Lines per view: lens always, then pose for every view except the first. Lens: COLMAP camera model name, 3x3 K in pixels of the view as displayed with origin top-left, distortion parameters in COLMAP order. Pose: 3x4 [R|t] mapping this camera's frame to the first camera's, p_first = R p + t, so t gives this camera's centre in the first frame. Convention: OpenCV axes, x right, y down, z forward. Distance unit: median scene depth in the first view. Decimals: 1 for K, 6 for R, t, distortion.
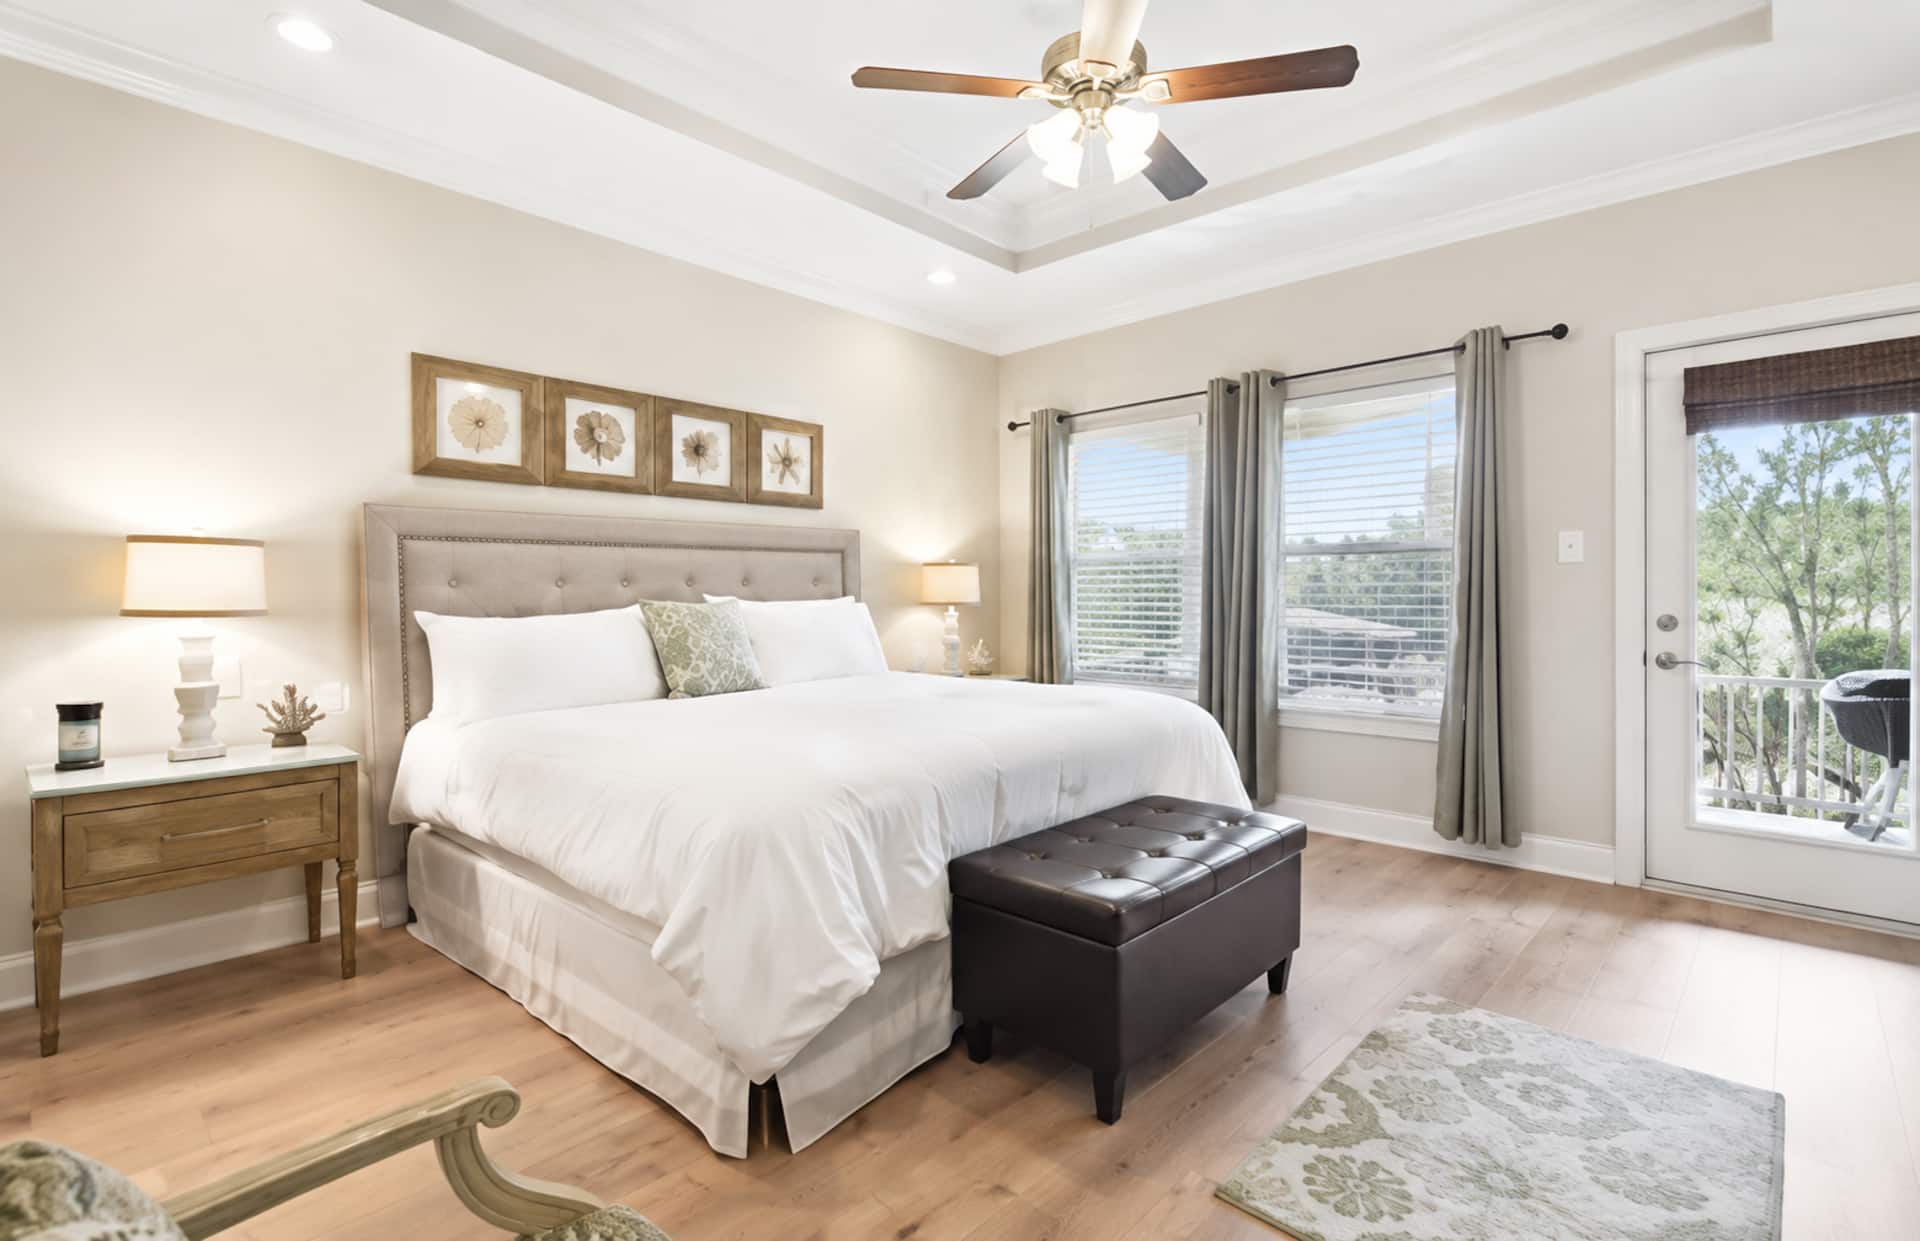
lens RADIAL K [[887.9, 0, 960.0], [0, 887.9, 620.5], [0, 0, 1]] dist [0.001093, 0.000220]
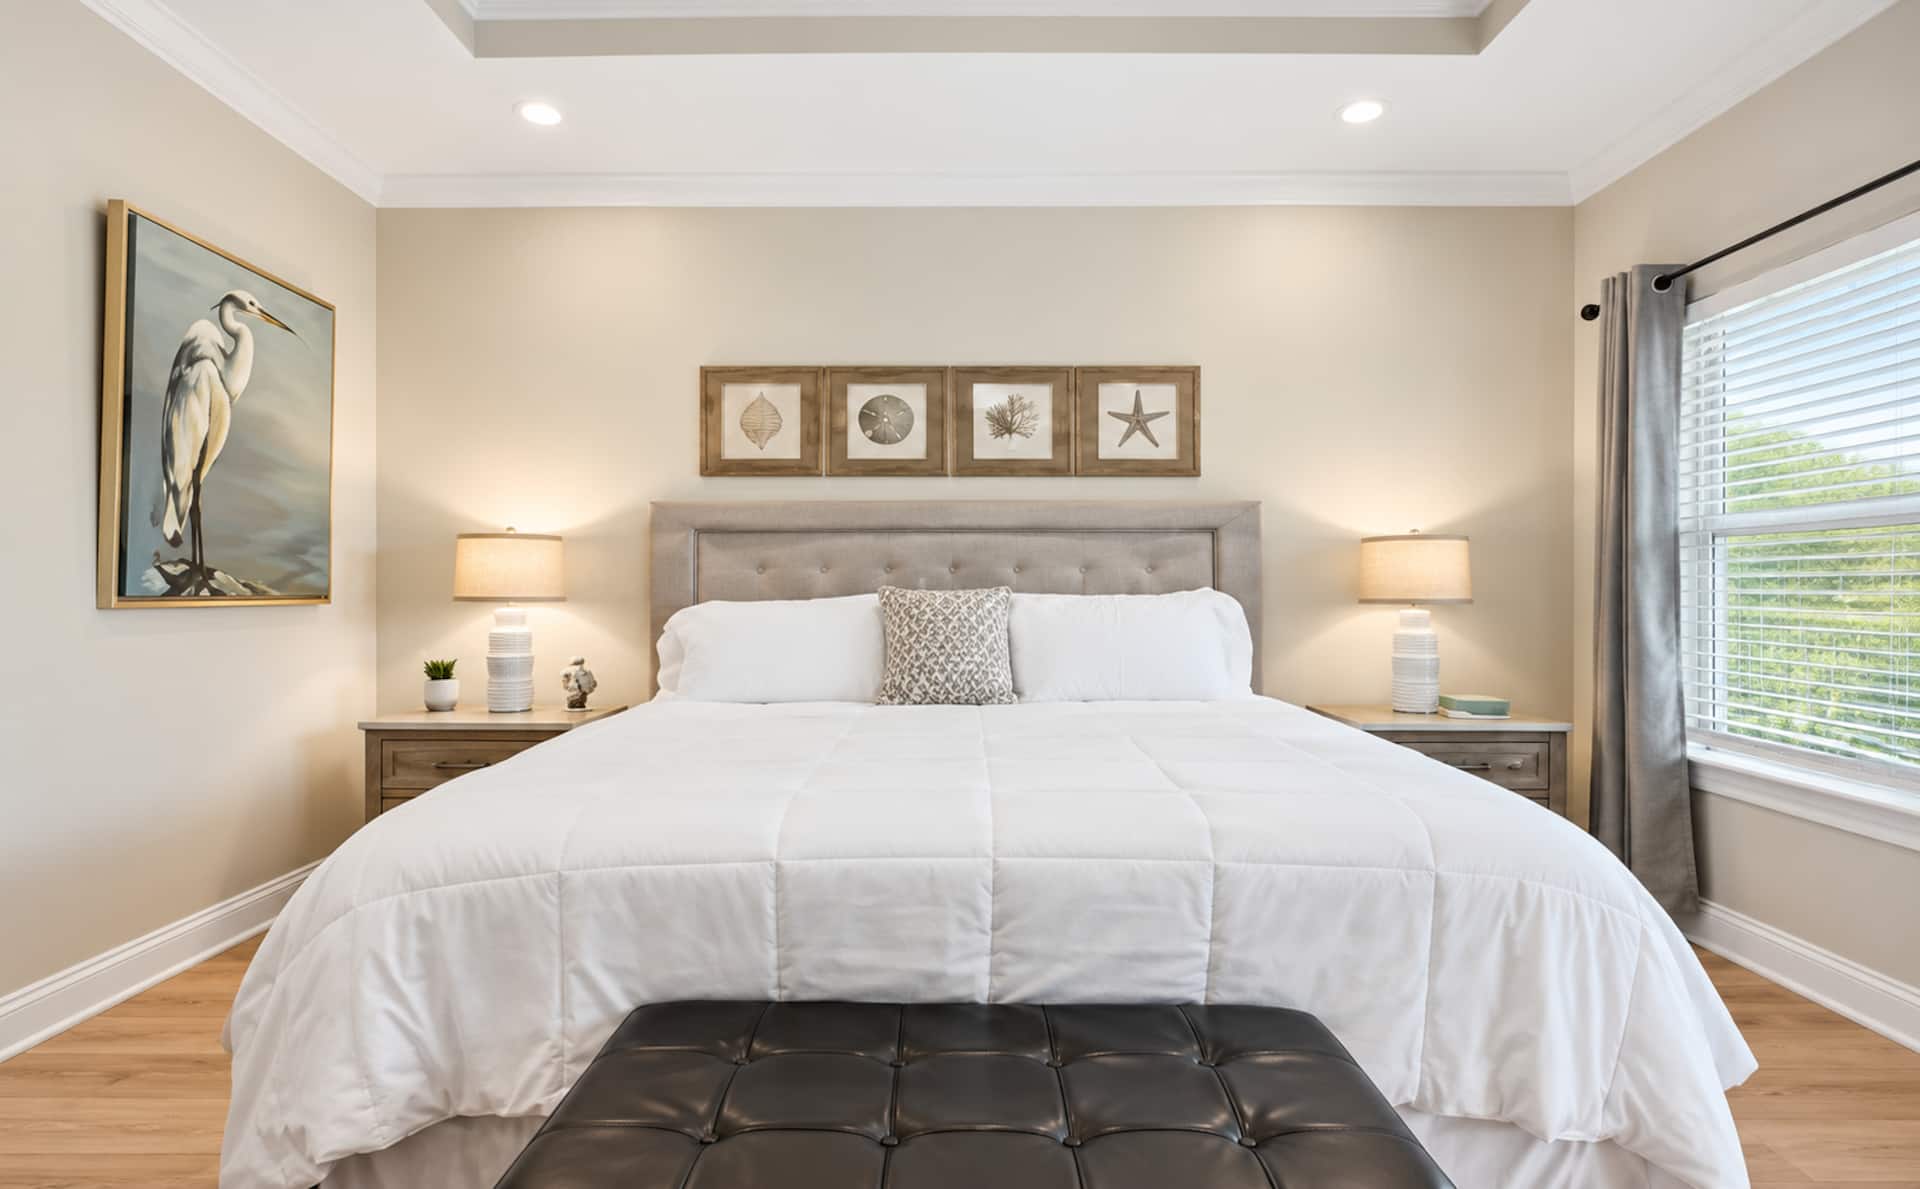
lens RADIAL K [[857.8, 0, 960.0], [0, 857.8, 594.5], [0, 0, 1]] dist [-0.001451, -0.000140]
pose [[0.664051, 0.019777, -0.747426, 0.308492], [-0.027951, 0.999608, 0.001617, -0.020905], [0.747165, 0.019817, 0.664344, 0.410399]]
